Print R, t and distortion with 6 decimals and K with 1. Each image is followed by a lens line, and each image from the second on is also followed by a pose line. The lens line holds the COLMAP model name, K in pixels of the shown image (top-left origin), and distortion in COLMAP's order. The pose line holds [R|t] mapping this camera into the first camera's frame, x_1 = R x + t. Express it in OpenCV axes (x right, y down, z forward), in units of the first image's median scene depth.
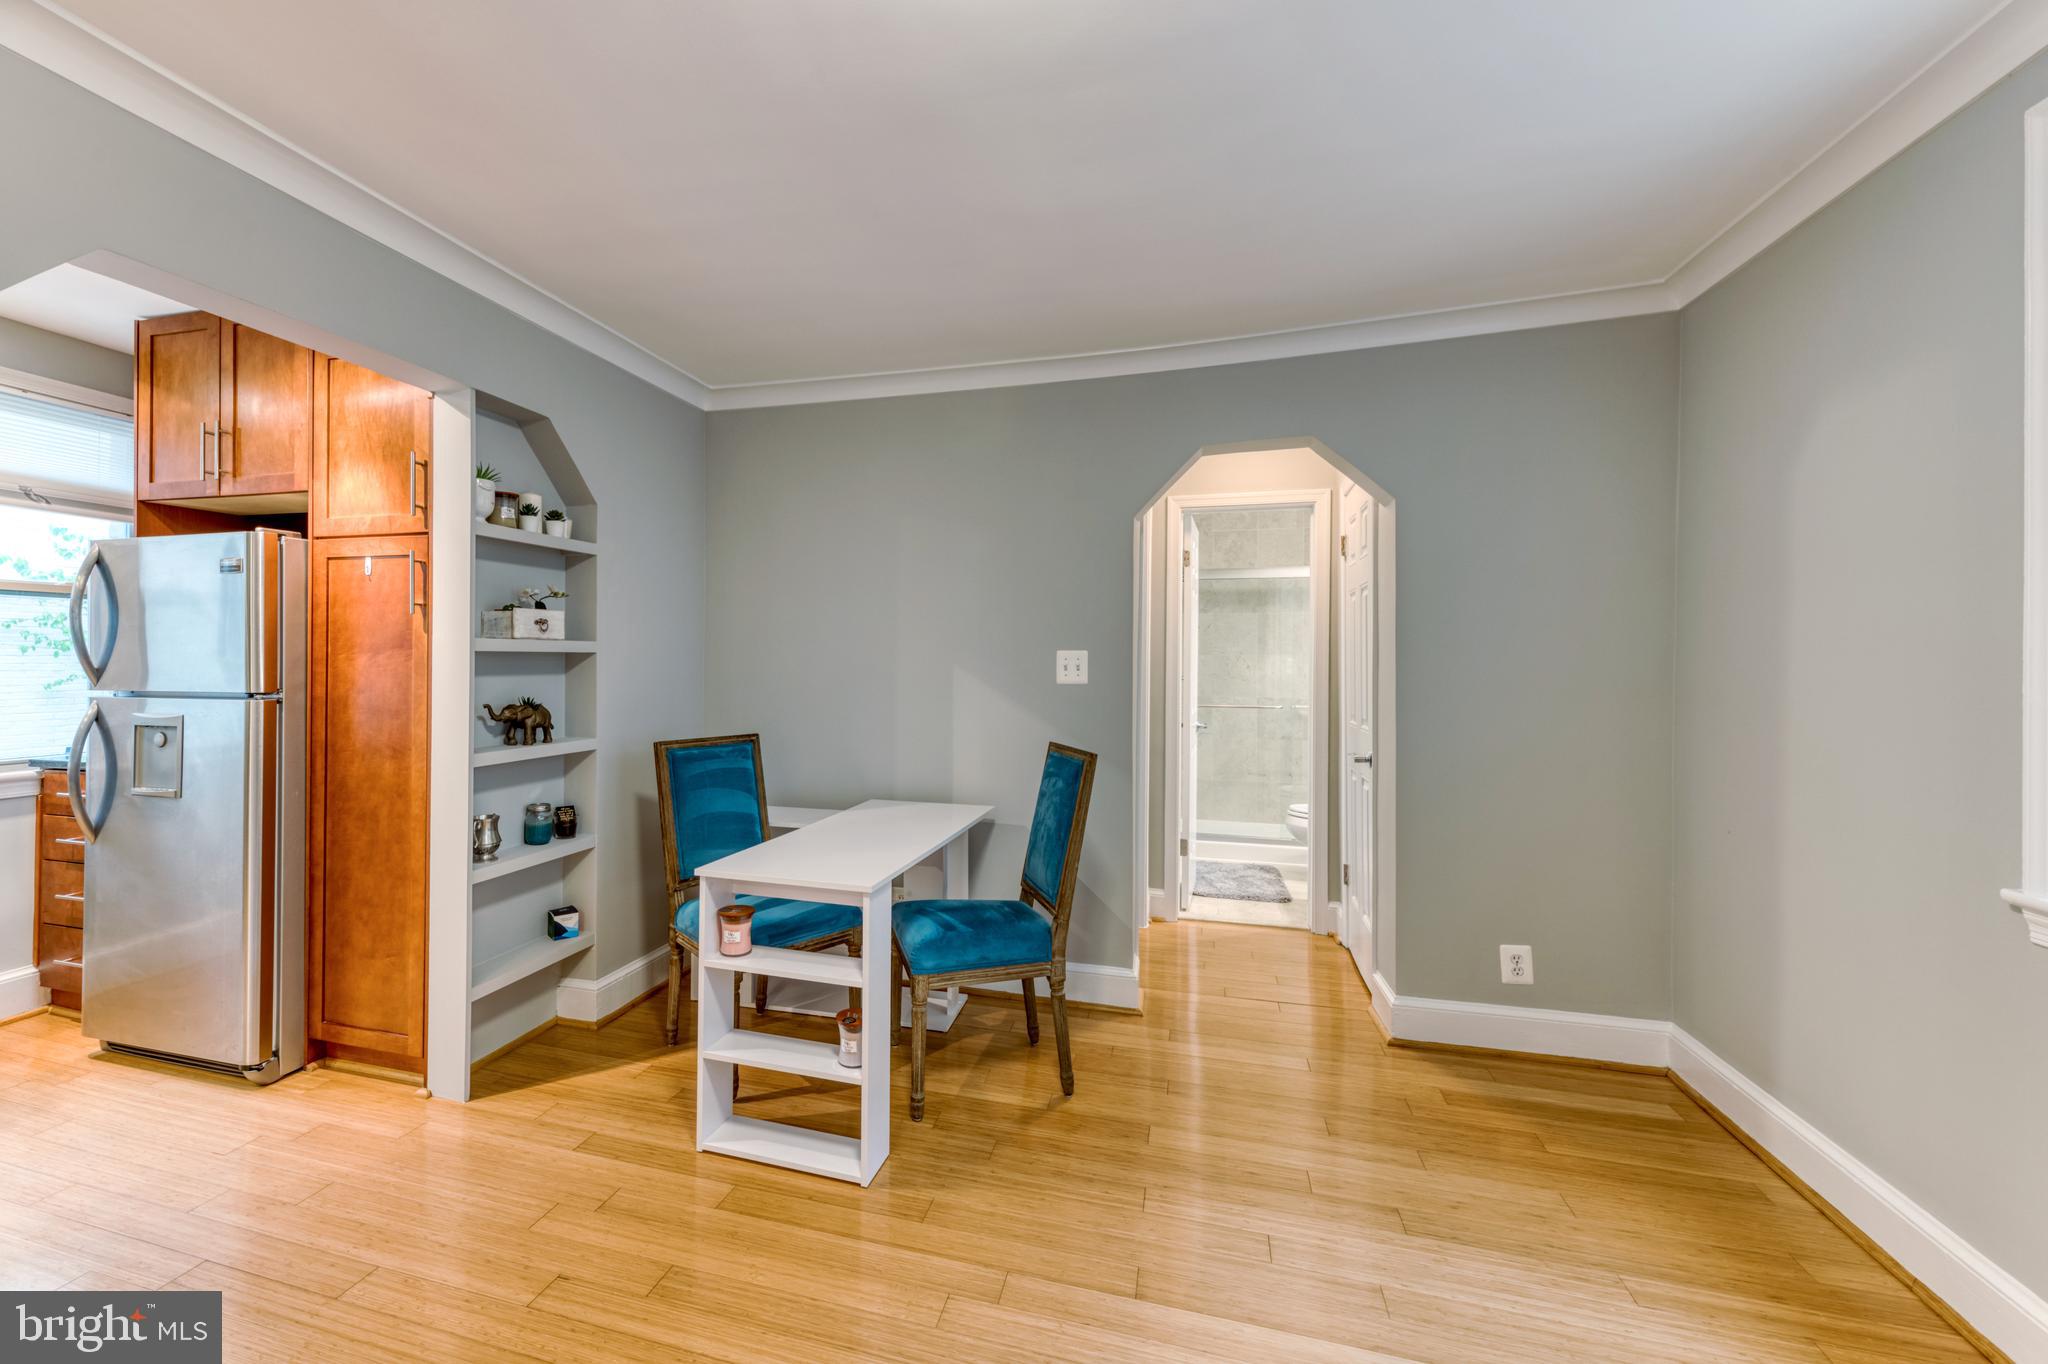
lens RADIAL K [[864.9, 0, 929.7], [0, 864.9, 657.1], [0, 0, 1]] dist [0.012144, -0.003493]
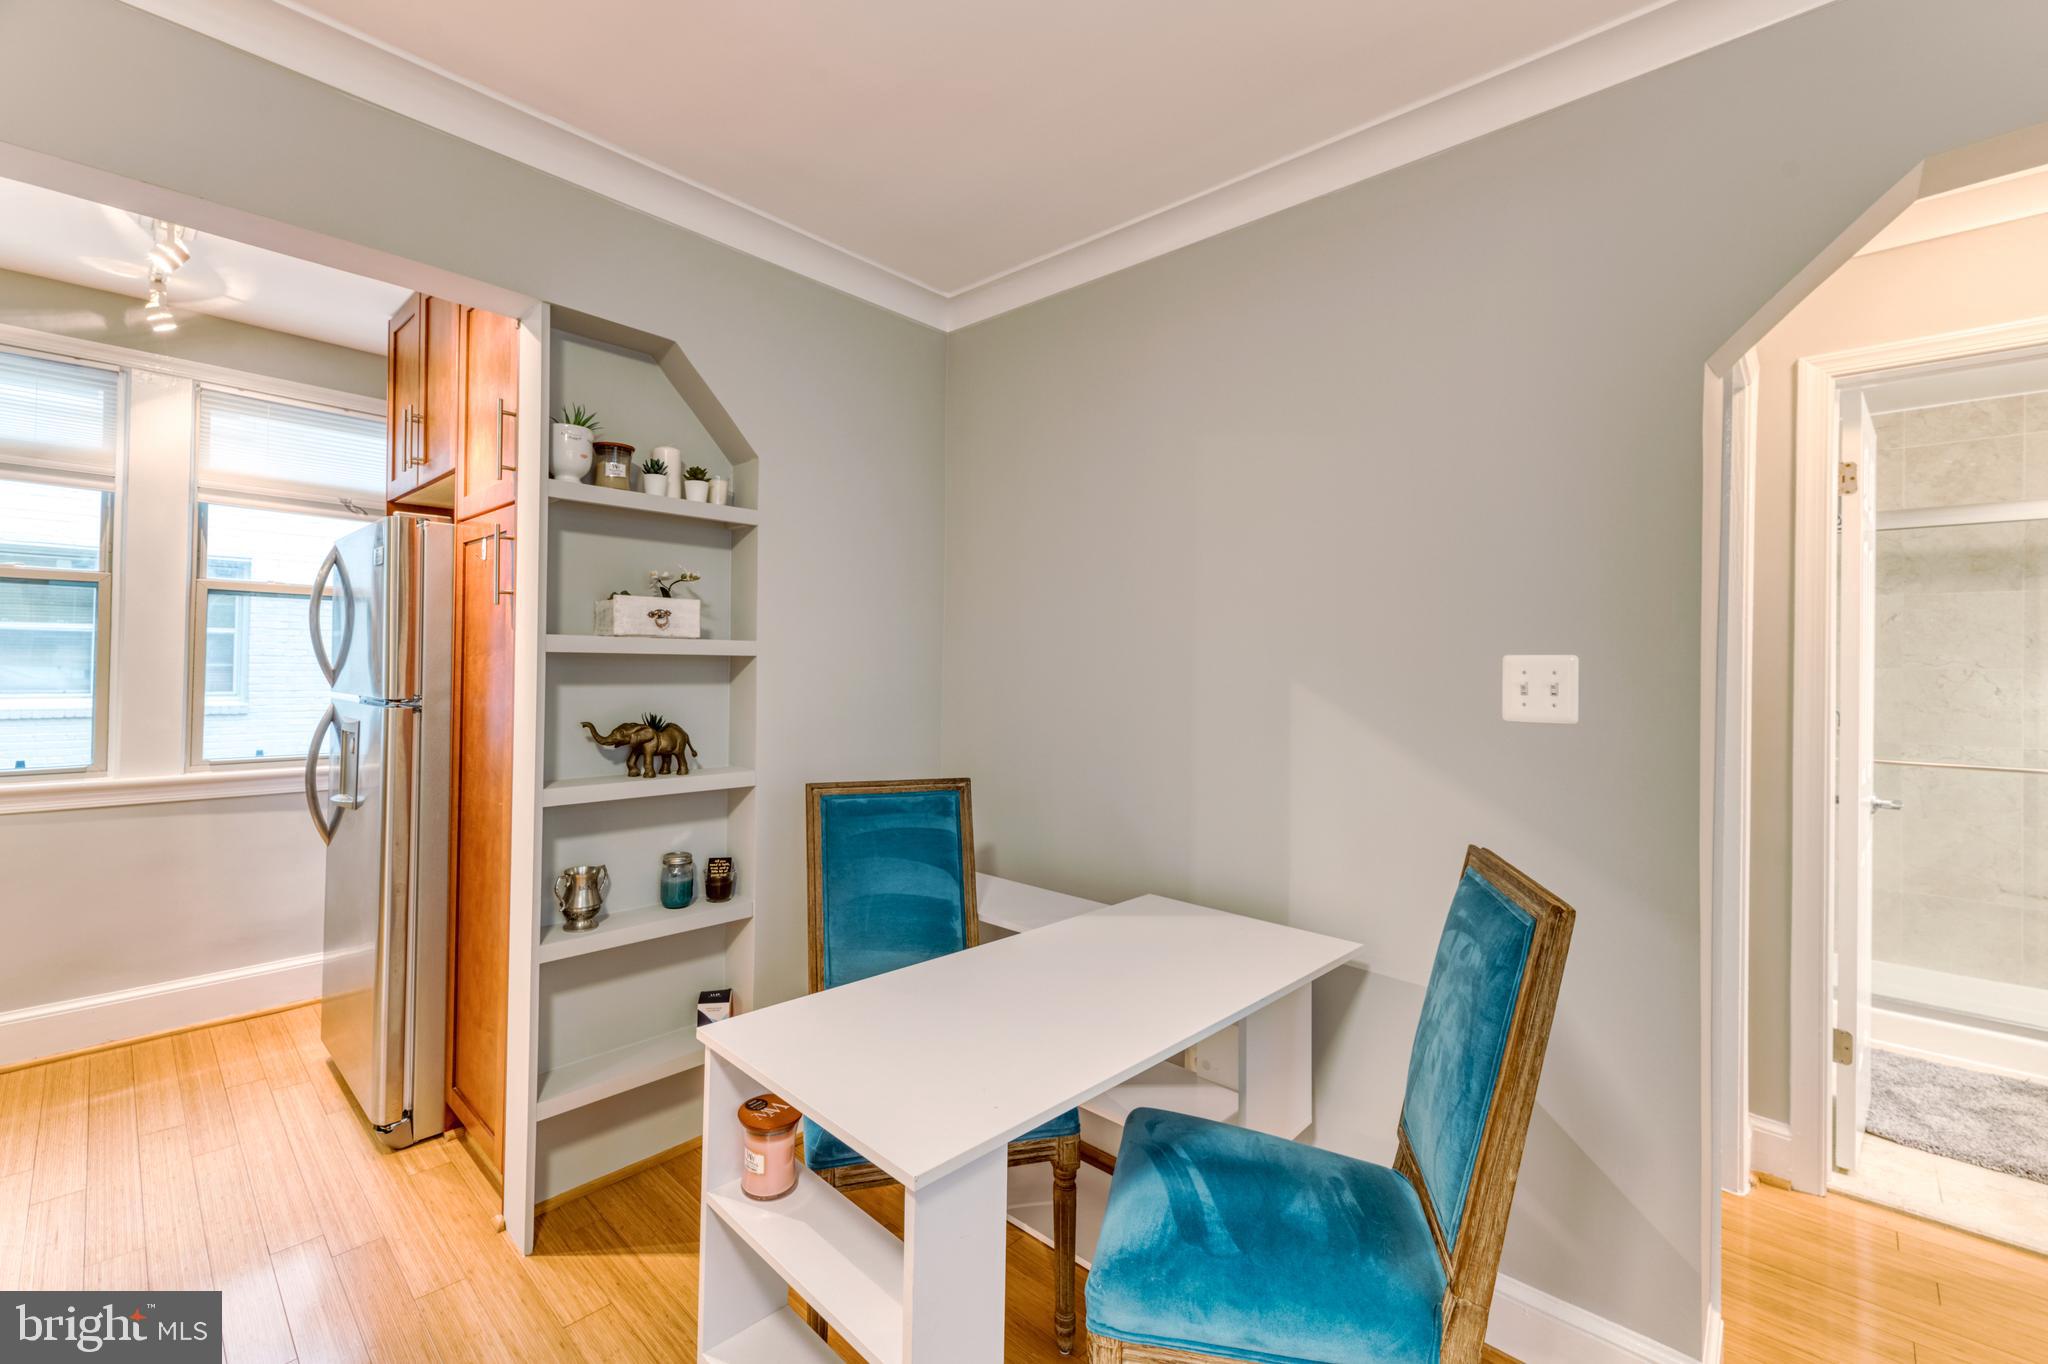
lens RADIAL K [[864.9, 0, 929.7], [0, 864.9, 657.1], [0, 0, 1]] dist [0.012144, -0.003493]
pose [[0.873780, 0.003510, -0.486308, 0.113661], [-0.008405, 0.999934, -0.007885, 0.000433], [0.486248, 0.010977, 0.873752, 0.444345]]
